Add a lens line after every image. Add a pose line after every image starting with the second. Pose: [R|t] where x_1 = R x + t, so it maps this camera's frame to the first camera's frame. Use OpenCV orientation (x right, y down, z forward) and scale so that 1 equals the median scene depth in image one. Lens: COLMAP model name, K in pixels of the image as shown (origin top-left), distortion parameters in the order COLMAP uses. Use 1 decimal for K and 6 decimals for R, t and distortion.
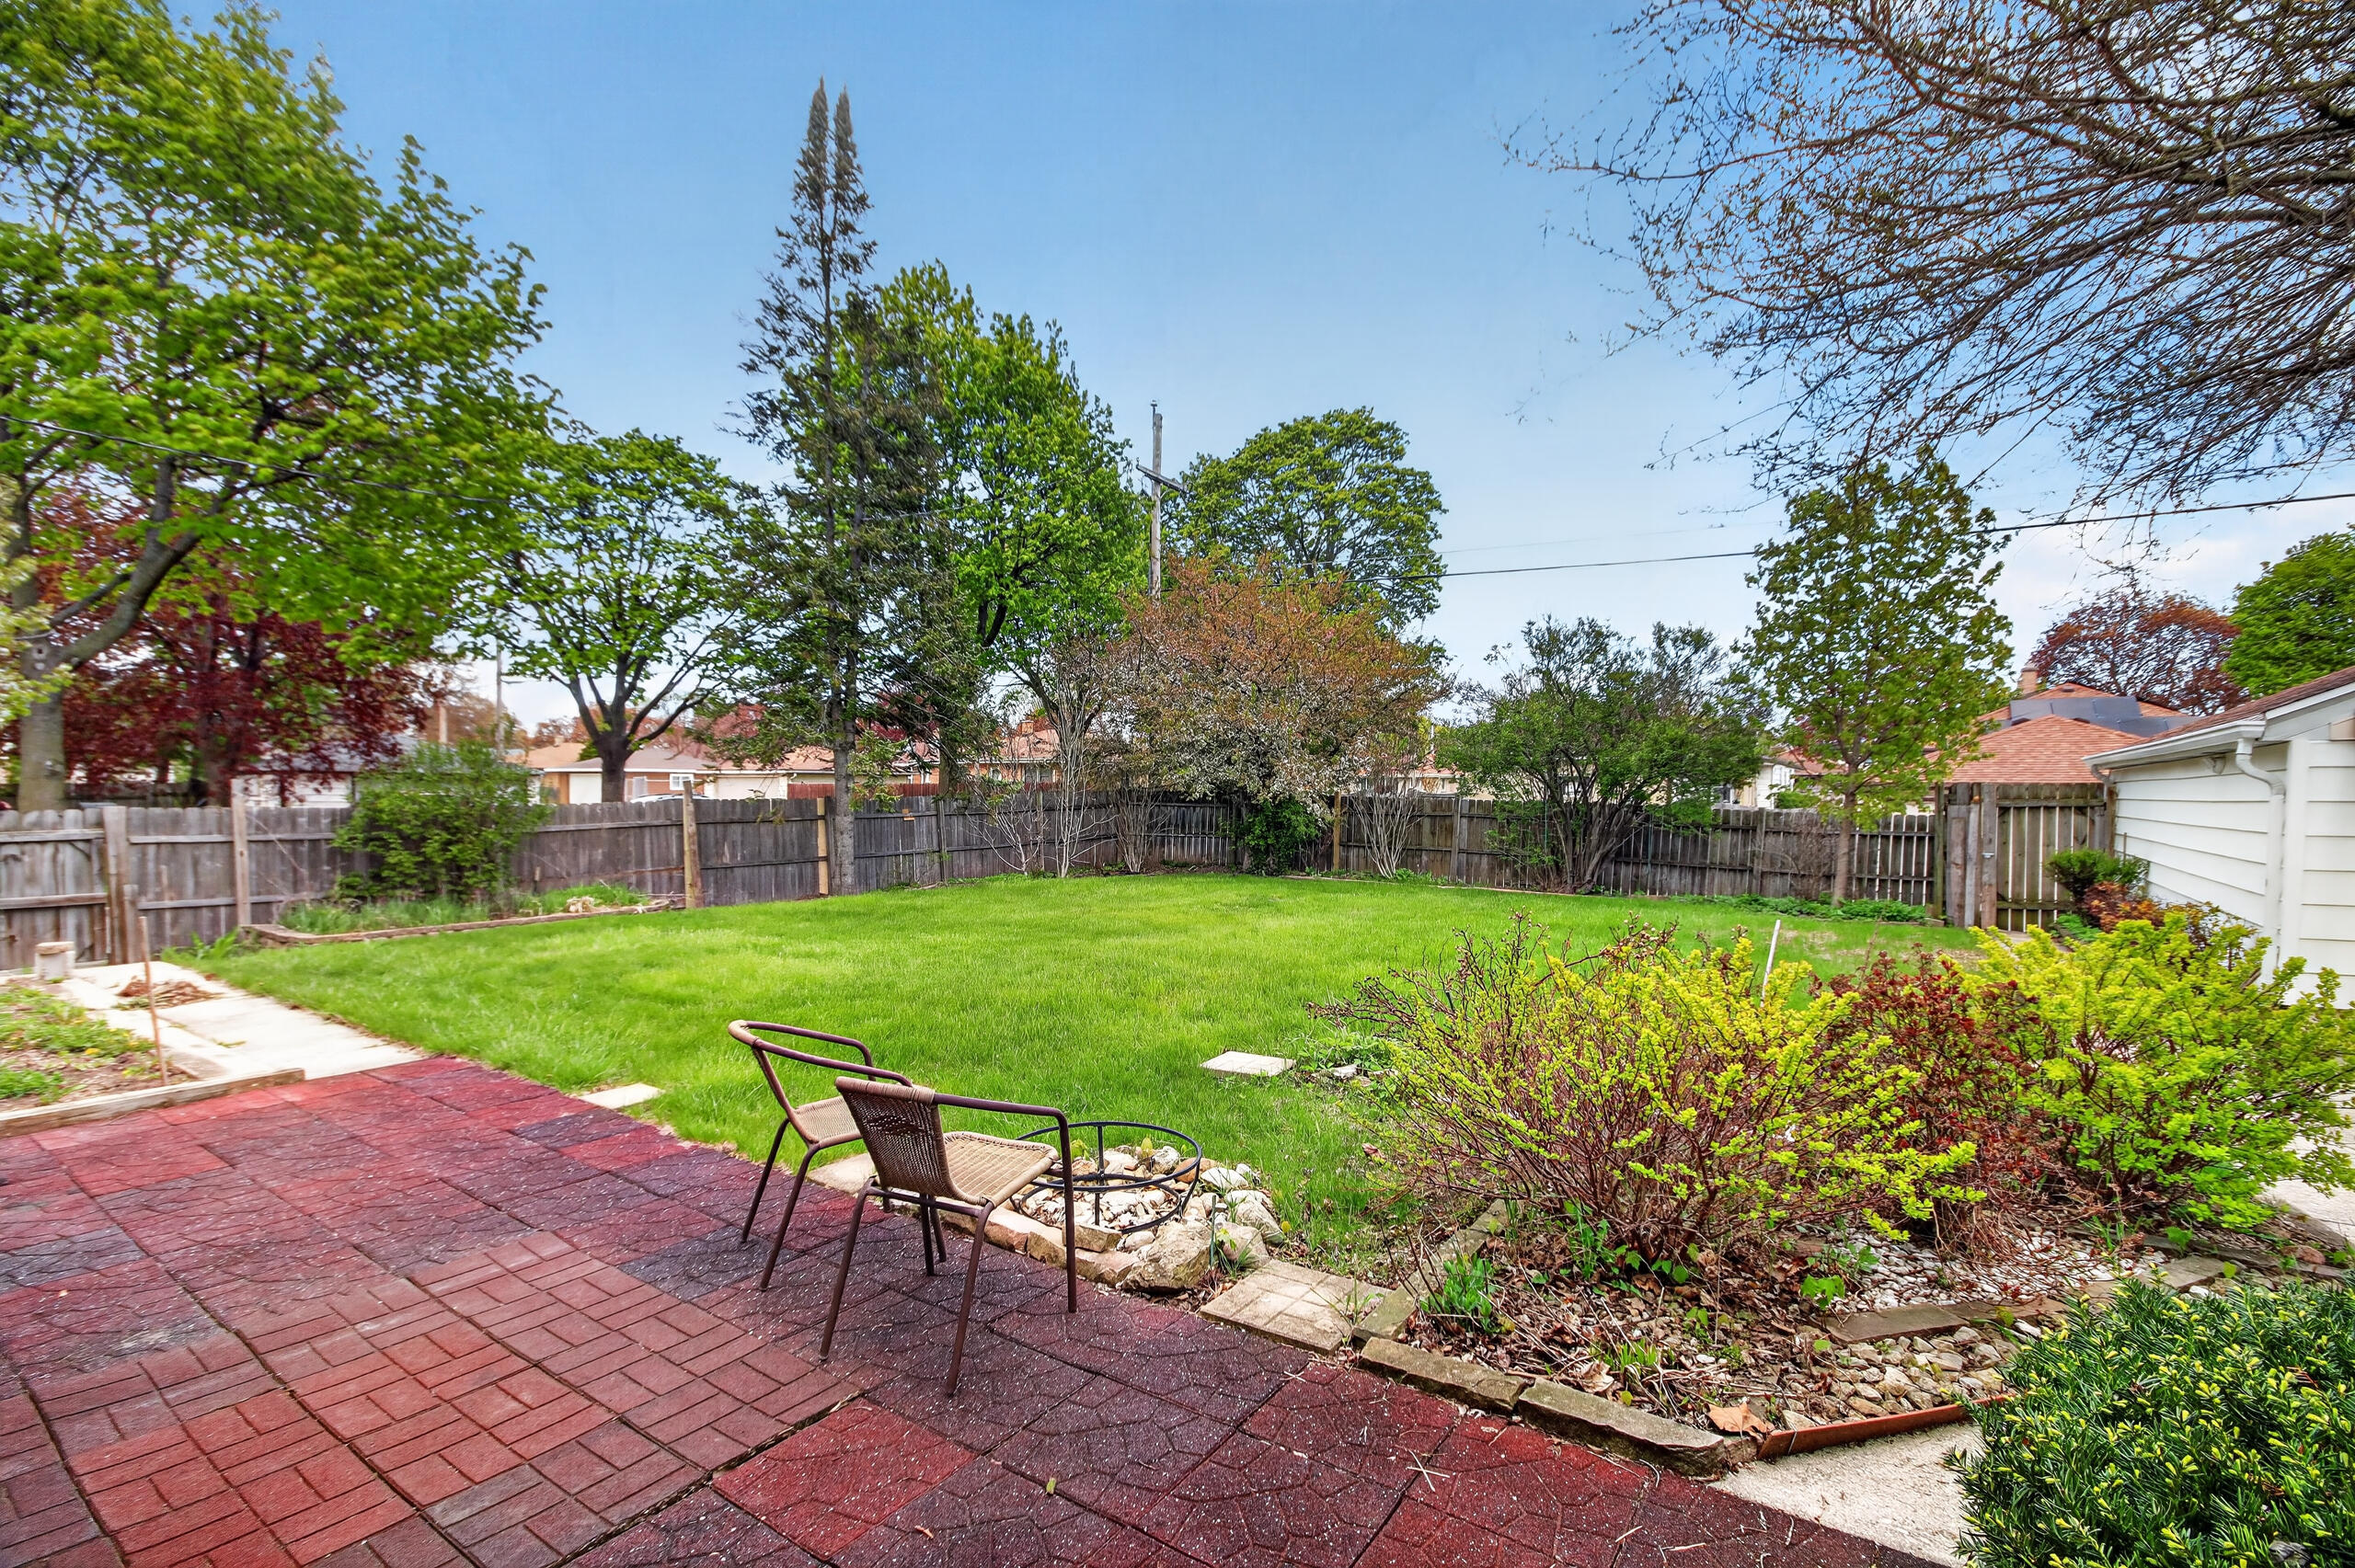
lens RADIAL K [[1079.4, 0, 1160.7], [0, 1079.4, 798.2], [0, 0, 1]] dist [-0.000911, -0.000805]
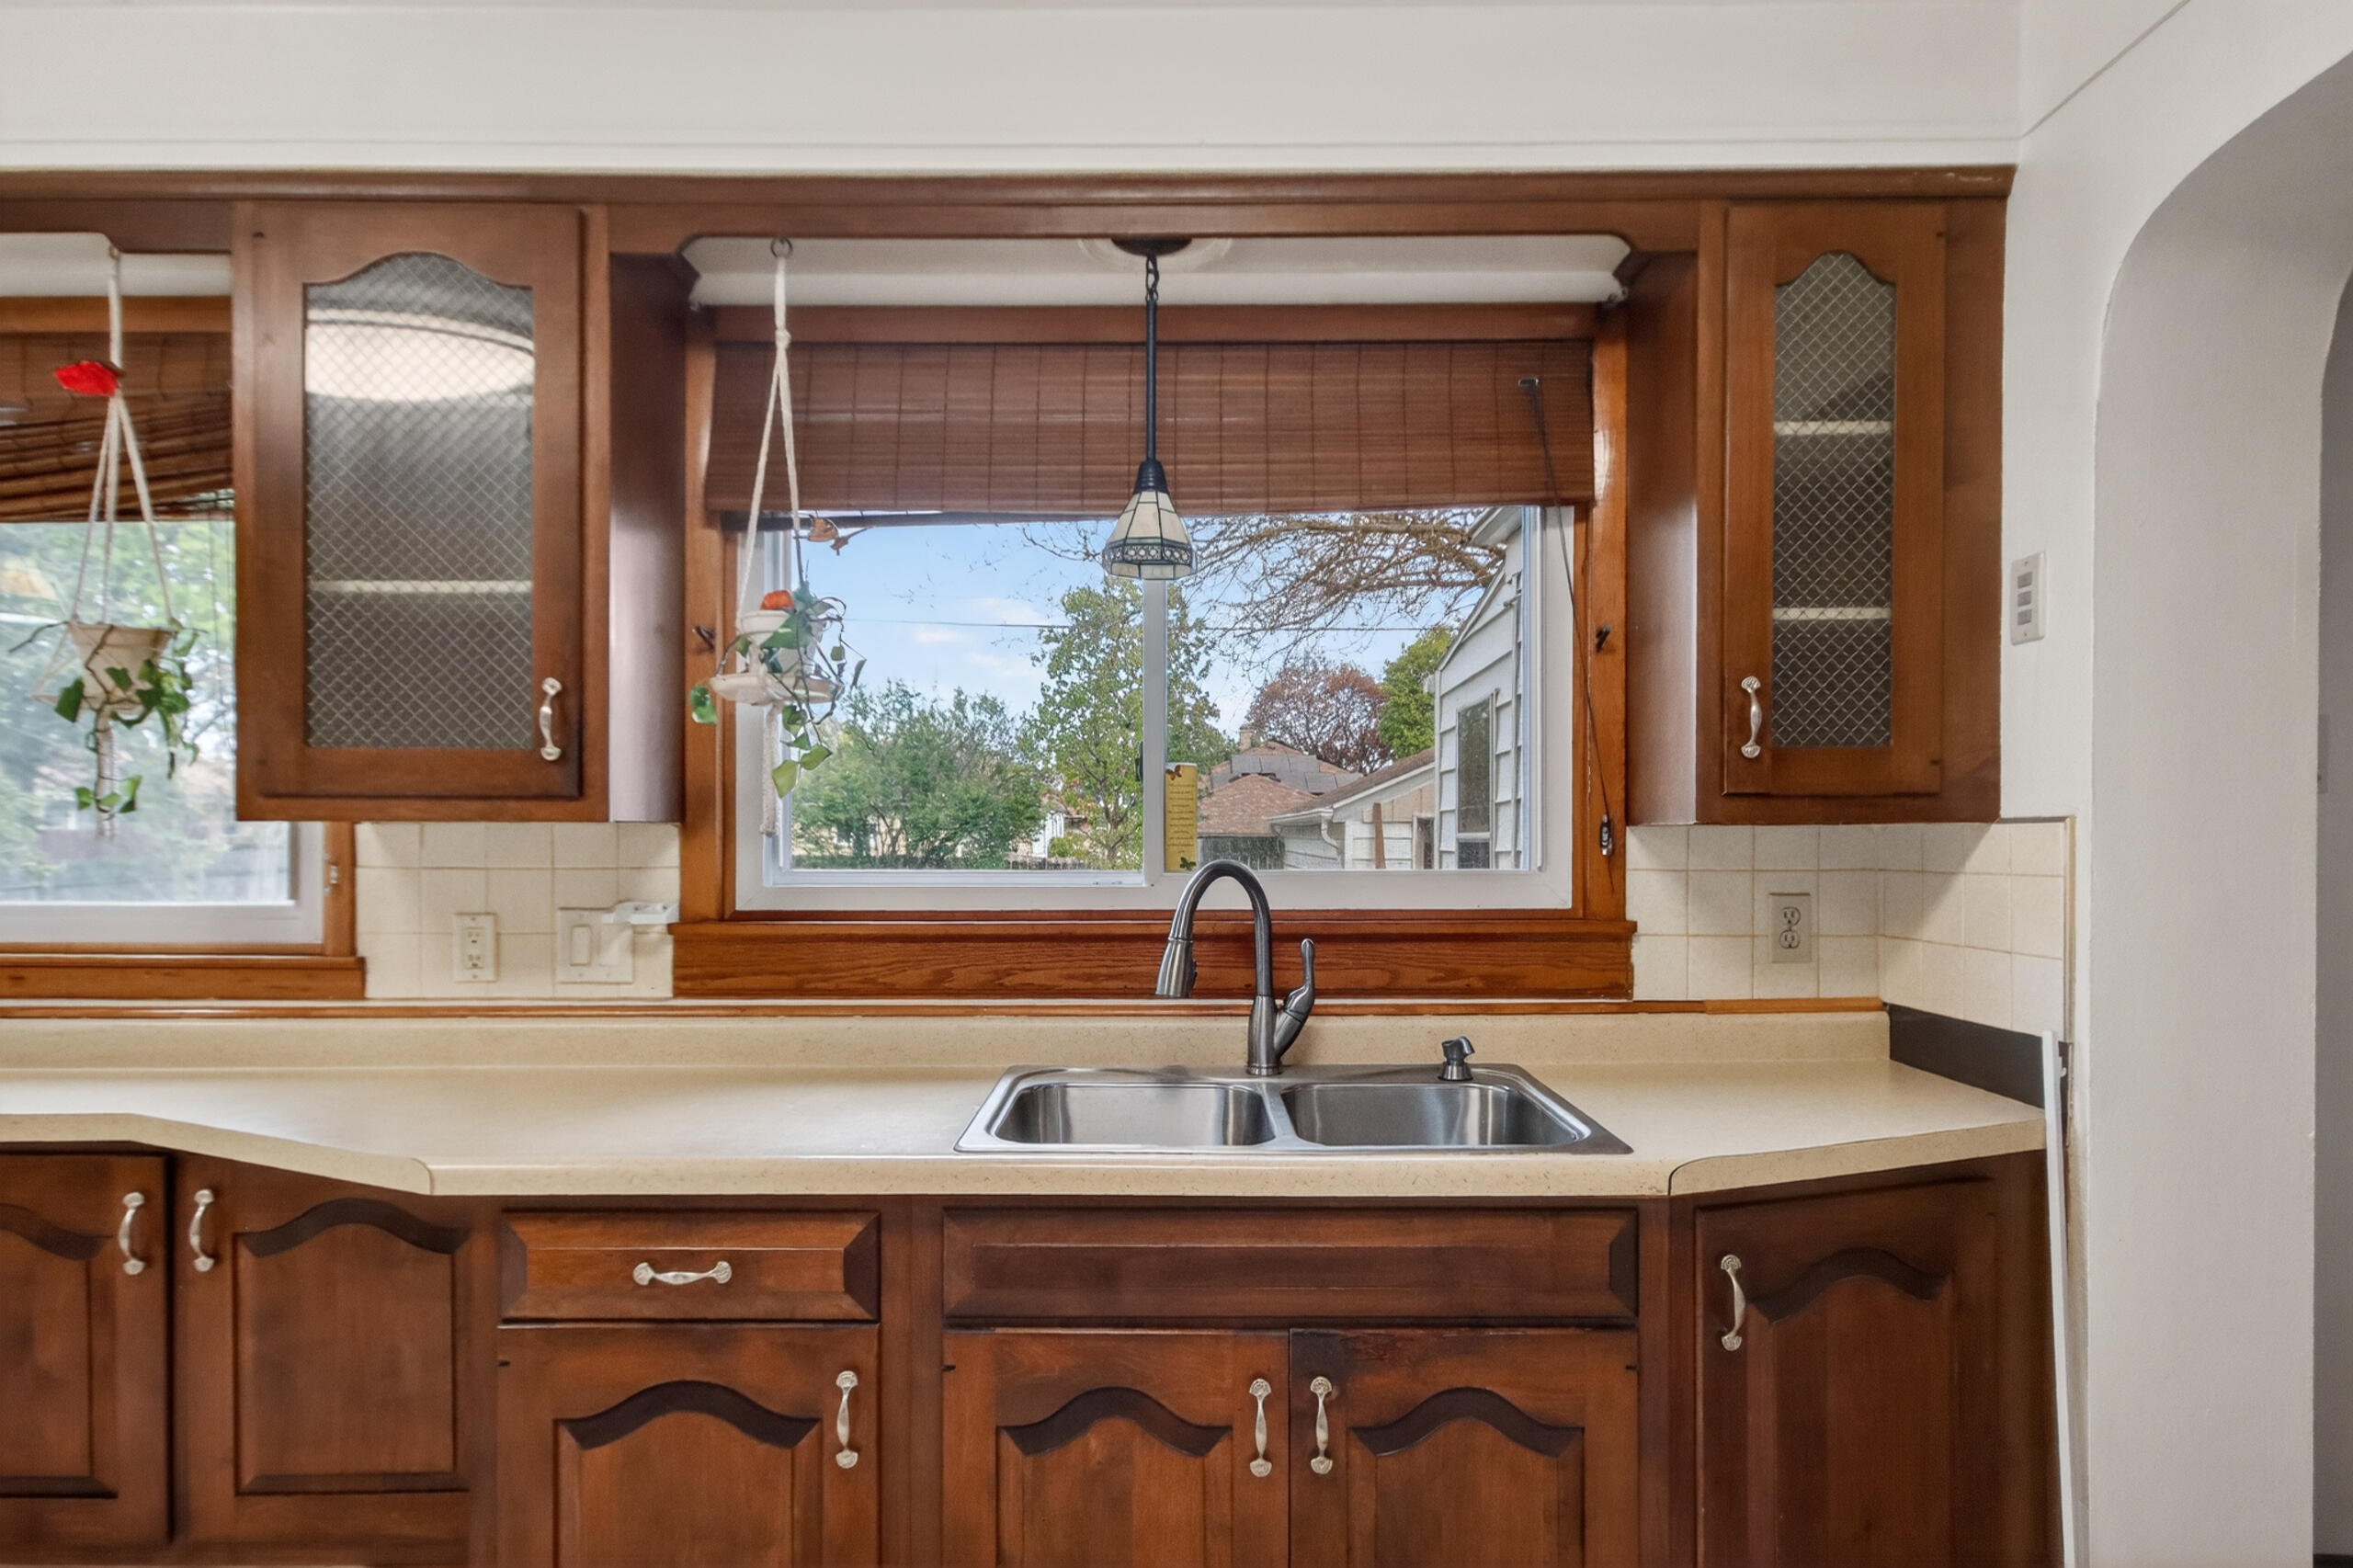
lens RADIAL K [[1325.8, 0, 1177.5], [0, 1325.8, 840.4], [0, 0, 1]] dist [-0.000830, -0.001403]
pose [[0.813887, -0.003173, 0.581014, -0.139283], [0.002694, 0.999995, 0.001686, -0.013570], [-0.581017, 0.000193, 0.813891, -0.216445]]
